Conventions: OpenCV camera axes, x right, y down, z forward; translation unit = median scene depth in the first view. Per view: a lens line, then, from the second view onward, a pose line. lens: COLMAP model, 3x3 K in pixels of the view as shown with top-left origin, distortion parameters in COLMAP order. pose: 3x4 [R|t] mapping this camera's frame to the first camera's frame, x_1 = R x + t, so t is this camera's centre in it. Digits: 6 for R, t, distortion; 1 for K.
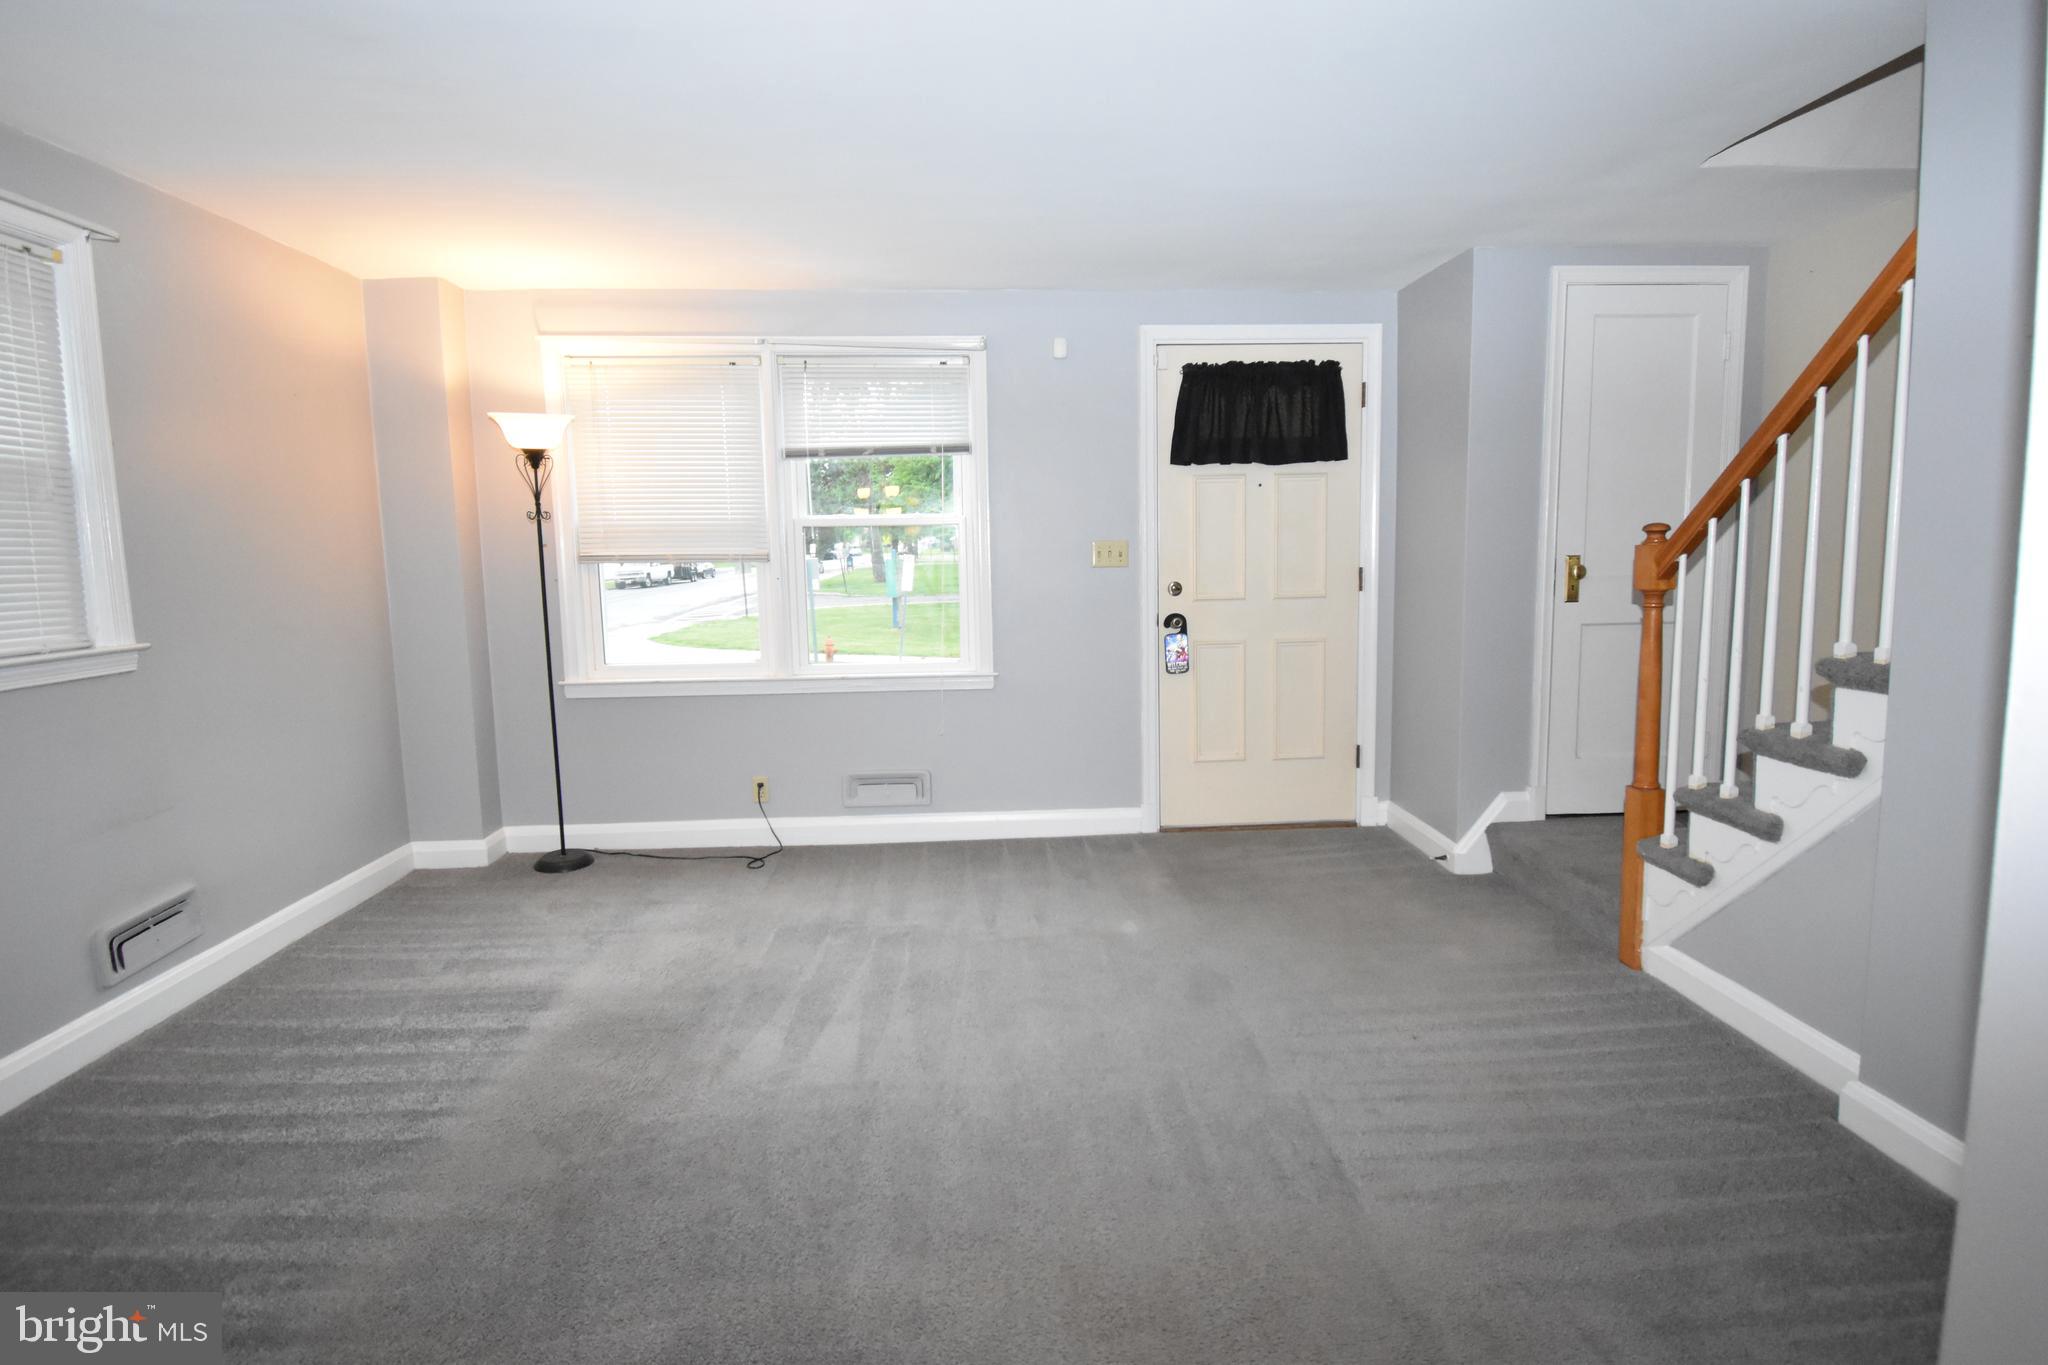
lens RADIAL K [[1067.9, 0, 1038.3], [0, 1067.9, 672.2], [0, 0, 1]] dist [0.018356, -0.032274]
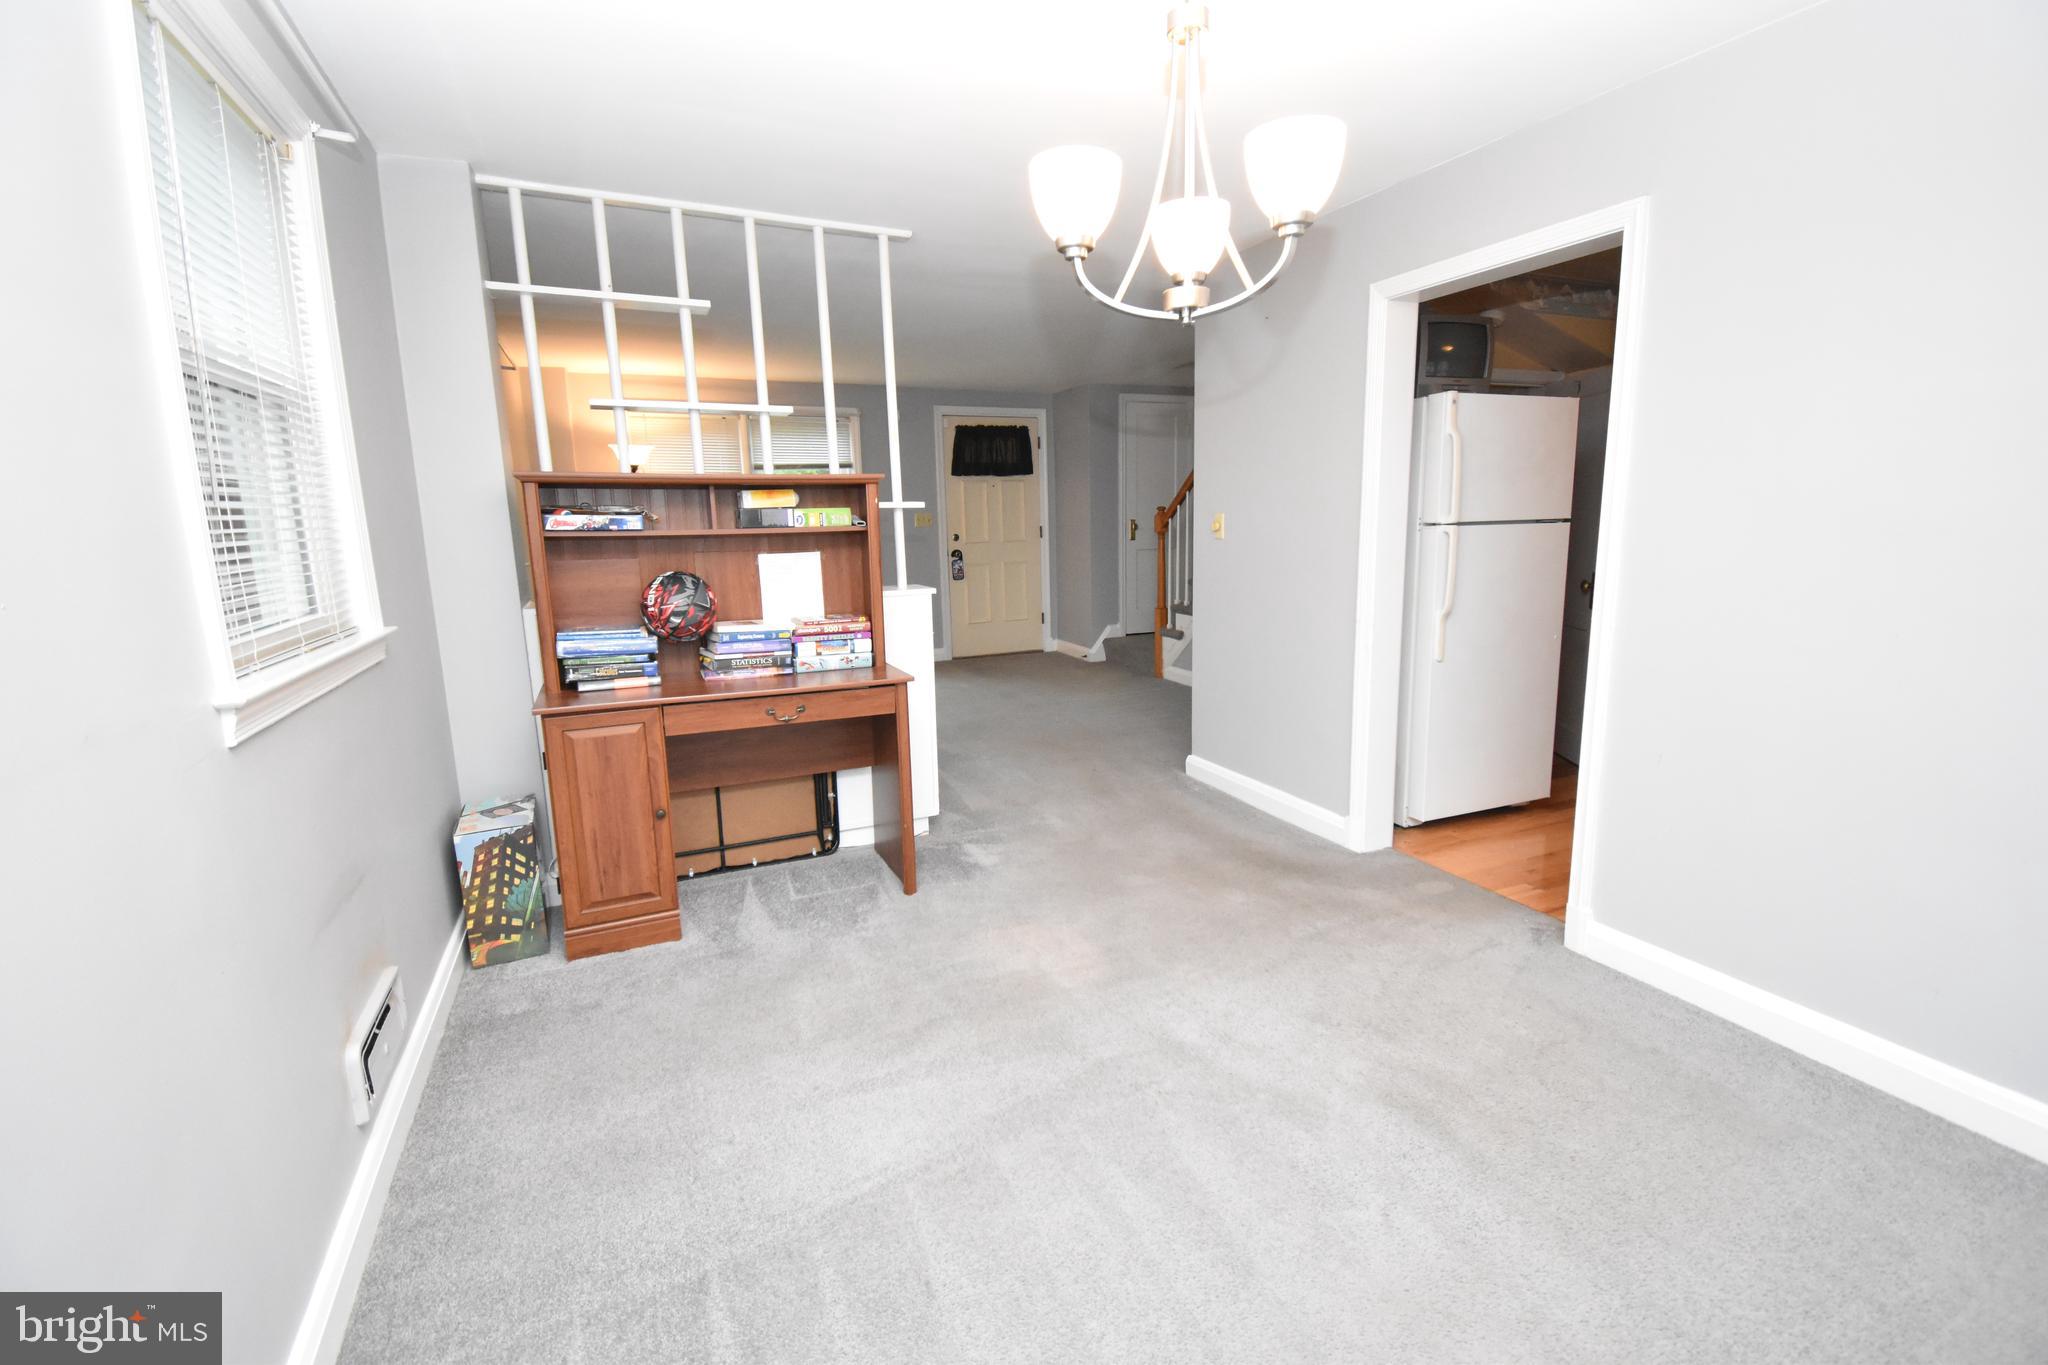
lens RADIAL K [[899.1, 0, 1037.7], [0, 899.1, 673.7], [0, 0, 1]] dist [0.017901, -0.025111]
pose [[0.935149, -0.064718, 0.348292, -0.370510], [0.045915, 0.997021, 0.061982, 0.088199], [-0.351265, -0.041970, 0.935335, -0.720375]]
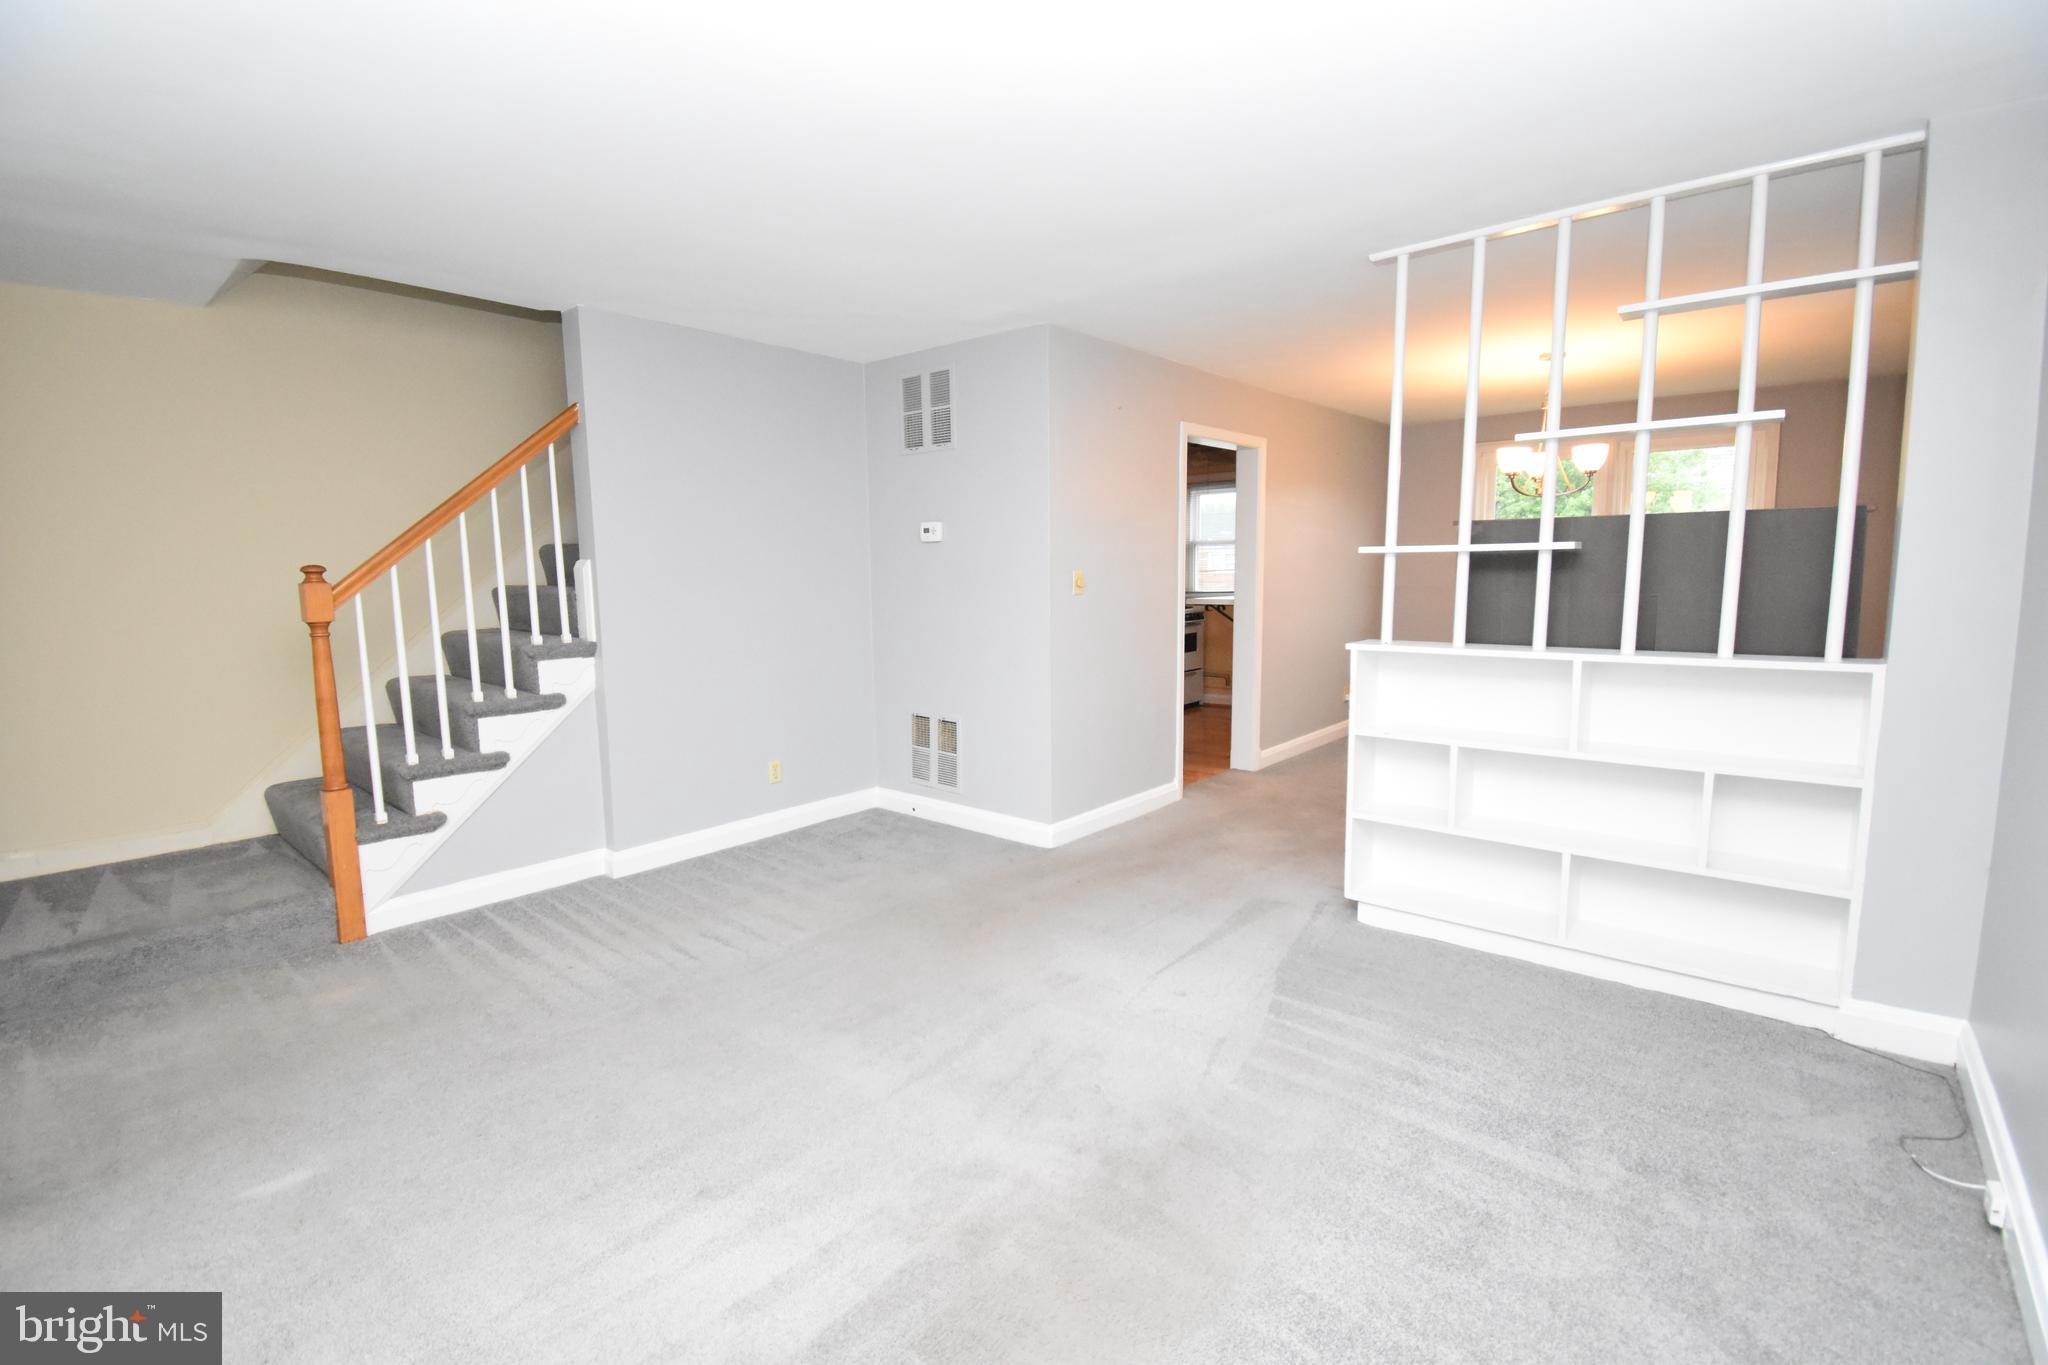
lens RADIAL K [[899.1, 0, 1037.7], [0, 899.1, 673.7], [0, 0, 1]] dist [0.017901, -0.025111]
pose [[-0.721924, -0.056283, 0.689679, -0.501593], [0.103539, 0.976680, 0.188085, -0.092444], [-0.684182, 0.207192, -0.699262, 0.856934]]
